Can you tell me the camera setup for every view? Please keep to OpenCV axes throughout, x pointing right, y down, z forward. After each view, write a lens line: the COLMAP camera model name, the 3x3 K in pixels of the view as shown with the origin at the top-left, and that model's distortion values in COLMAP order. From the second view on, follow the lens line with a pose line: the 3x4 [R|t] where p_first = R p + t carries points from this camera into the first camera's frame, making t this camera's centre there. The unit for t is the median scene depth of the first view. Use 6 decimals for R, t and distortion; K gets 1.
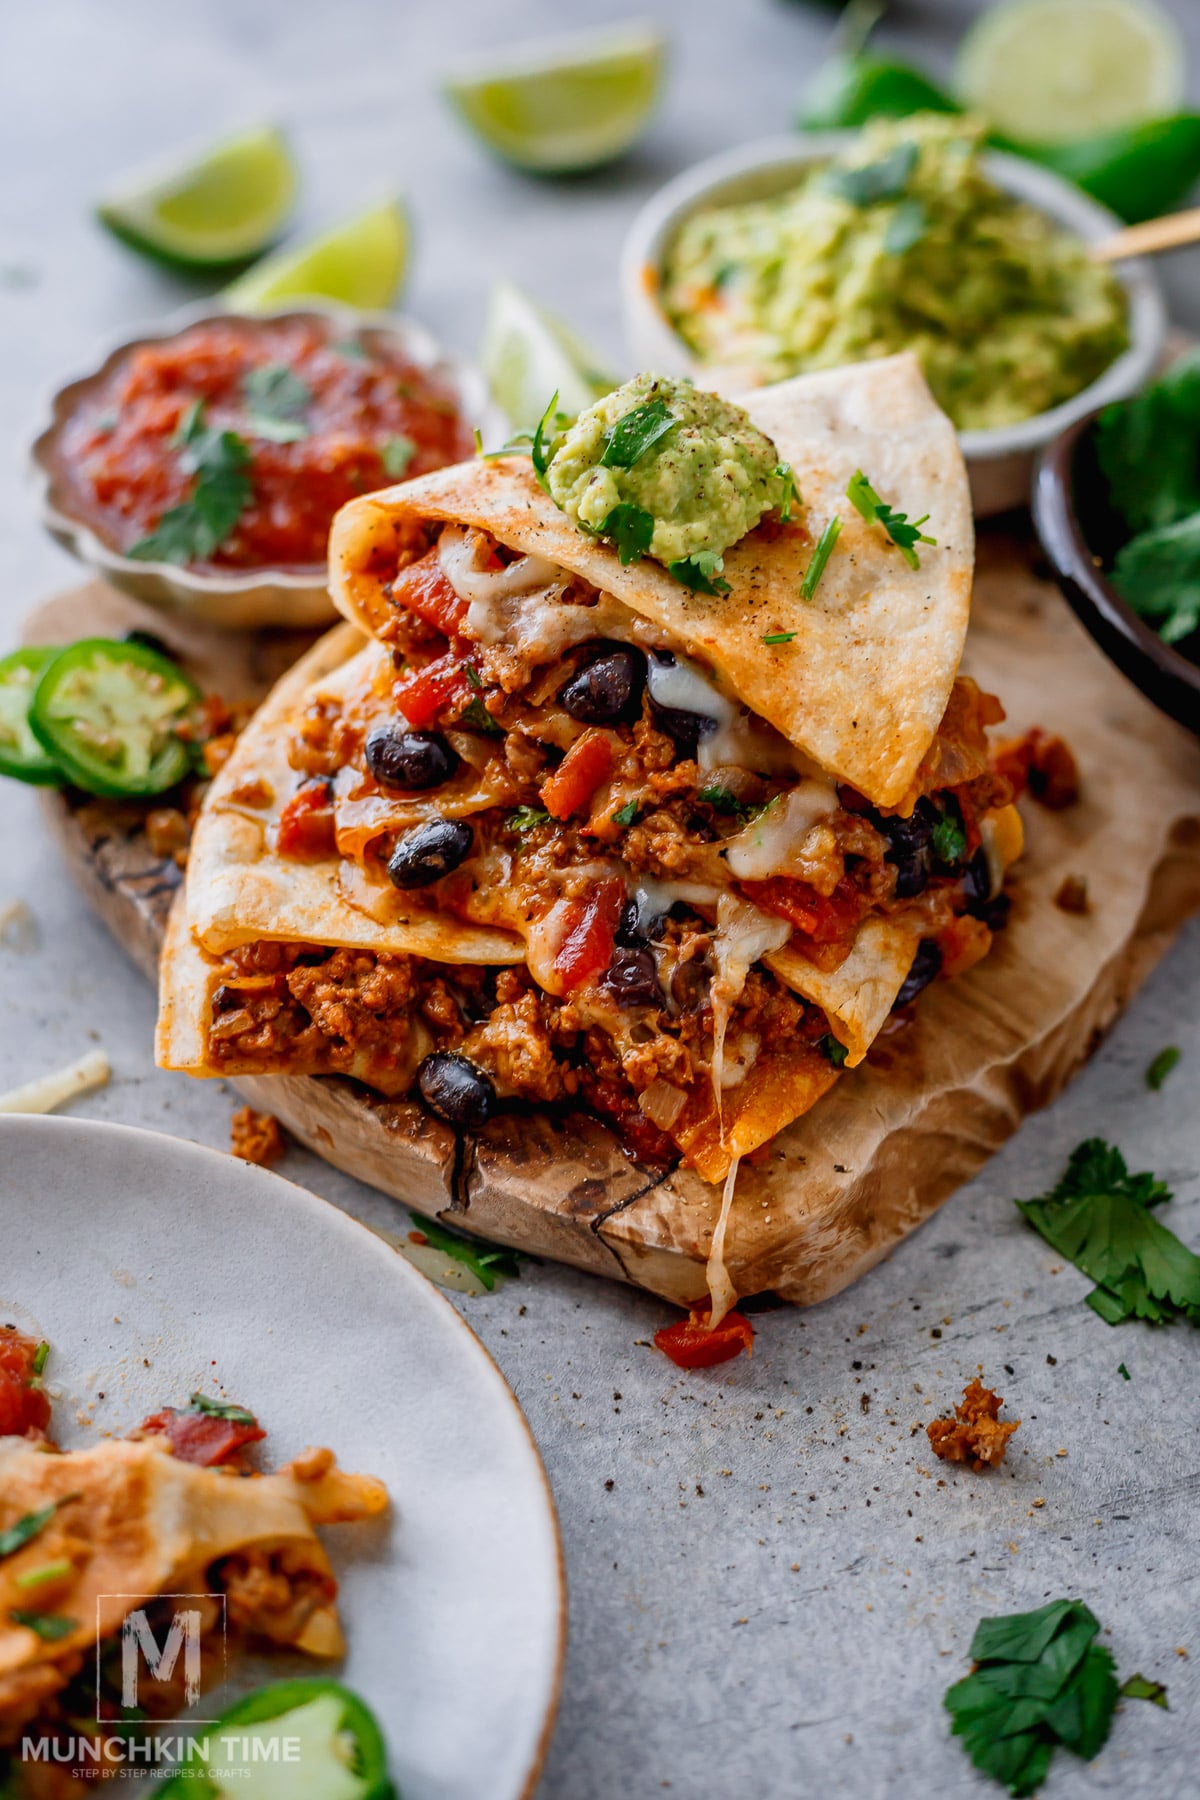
lens RADIAL K [[2896.7, 0, 519.9], [0, 2896.7, 1140.0], [0, 0, 1]] dist [-0.147829, -0.168964]
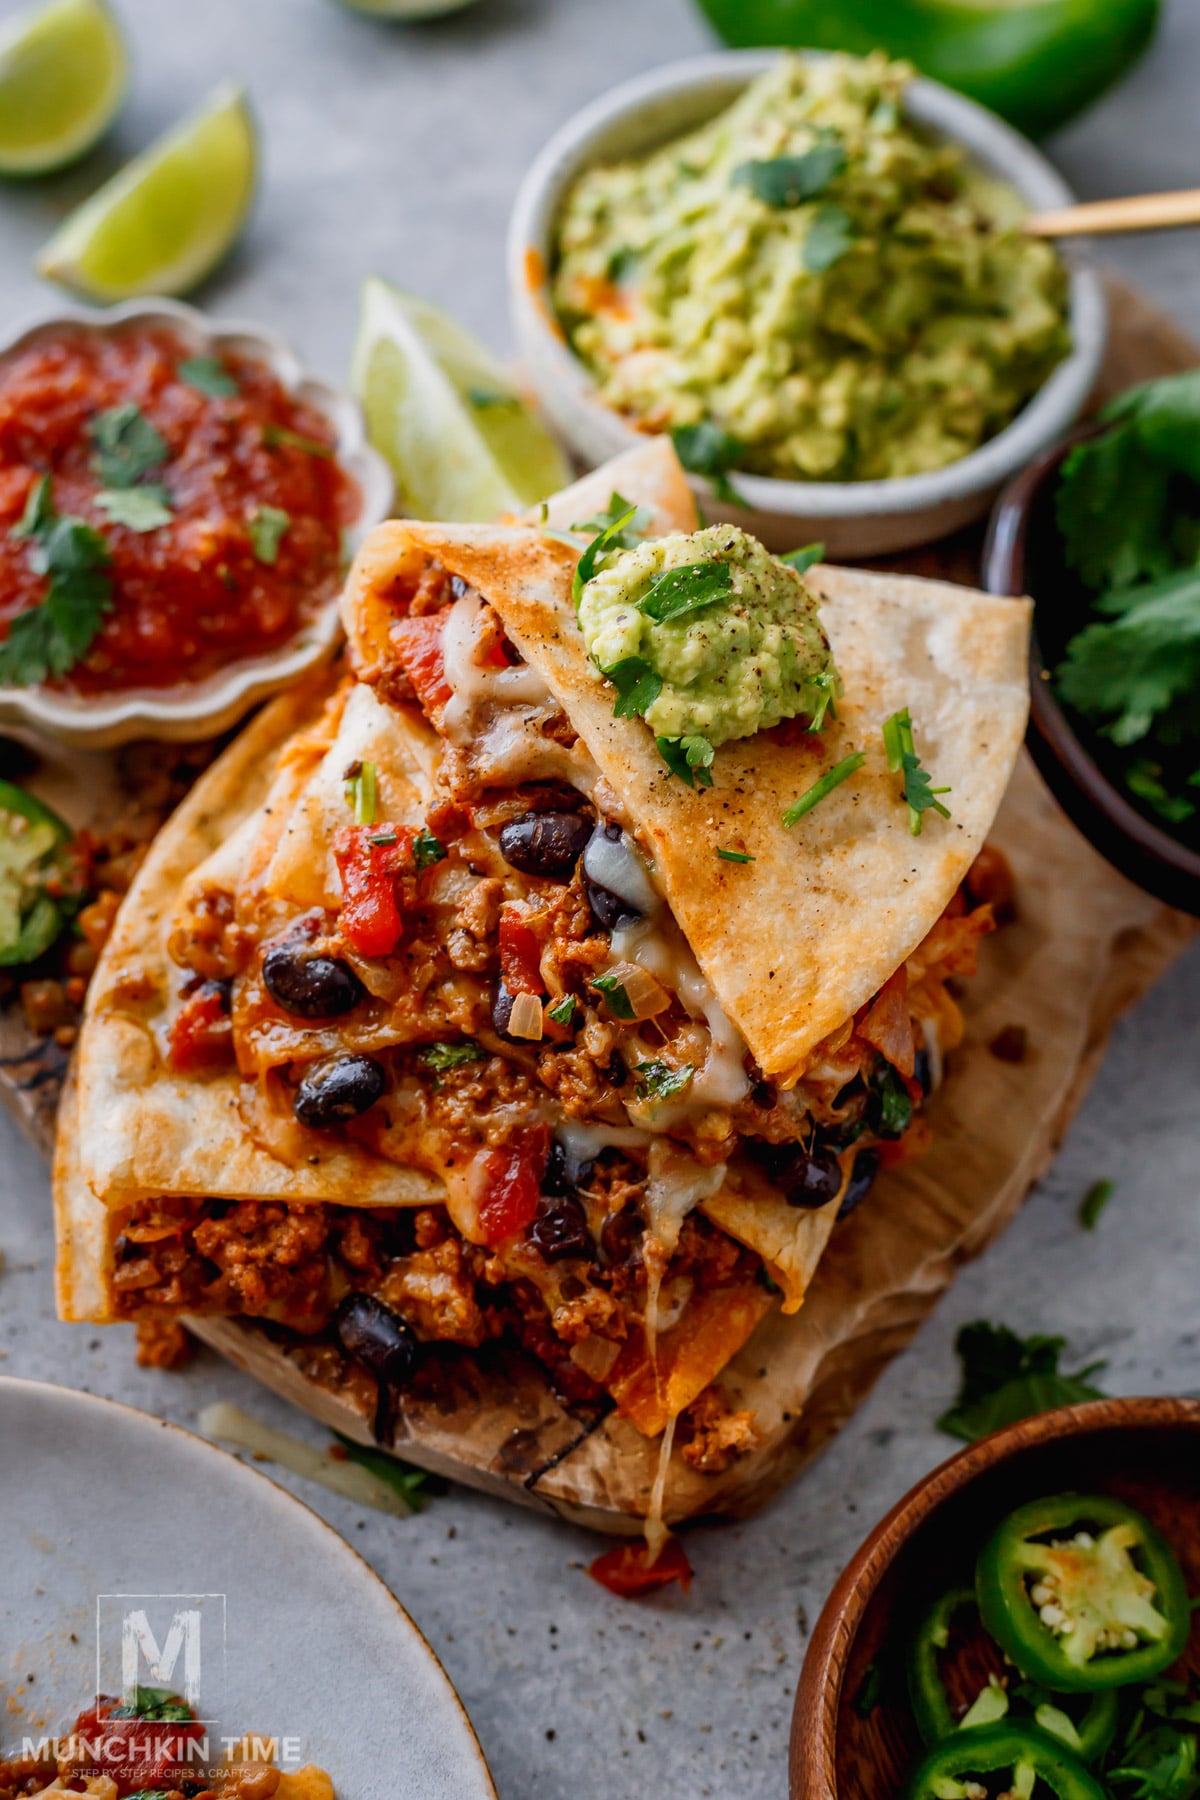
lens RADIAL K [[2896.7, 0, 519.9], [0, 2896.7, 1140.0], [0, 0, 1]] dist [-0.147829, -0.168964]
pose [[0.997401, -0.040171, 0.059816, -0.029749], [0.024852, 0.971014, 0.237727, -0.307752], [-0.067632, -0.235622, 0.969489, 0.088109]]
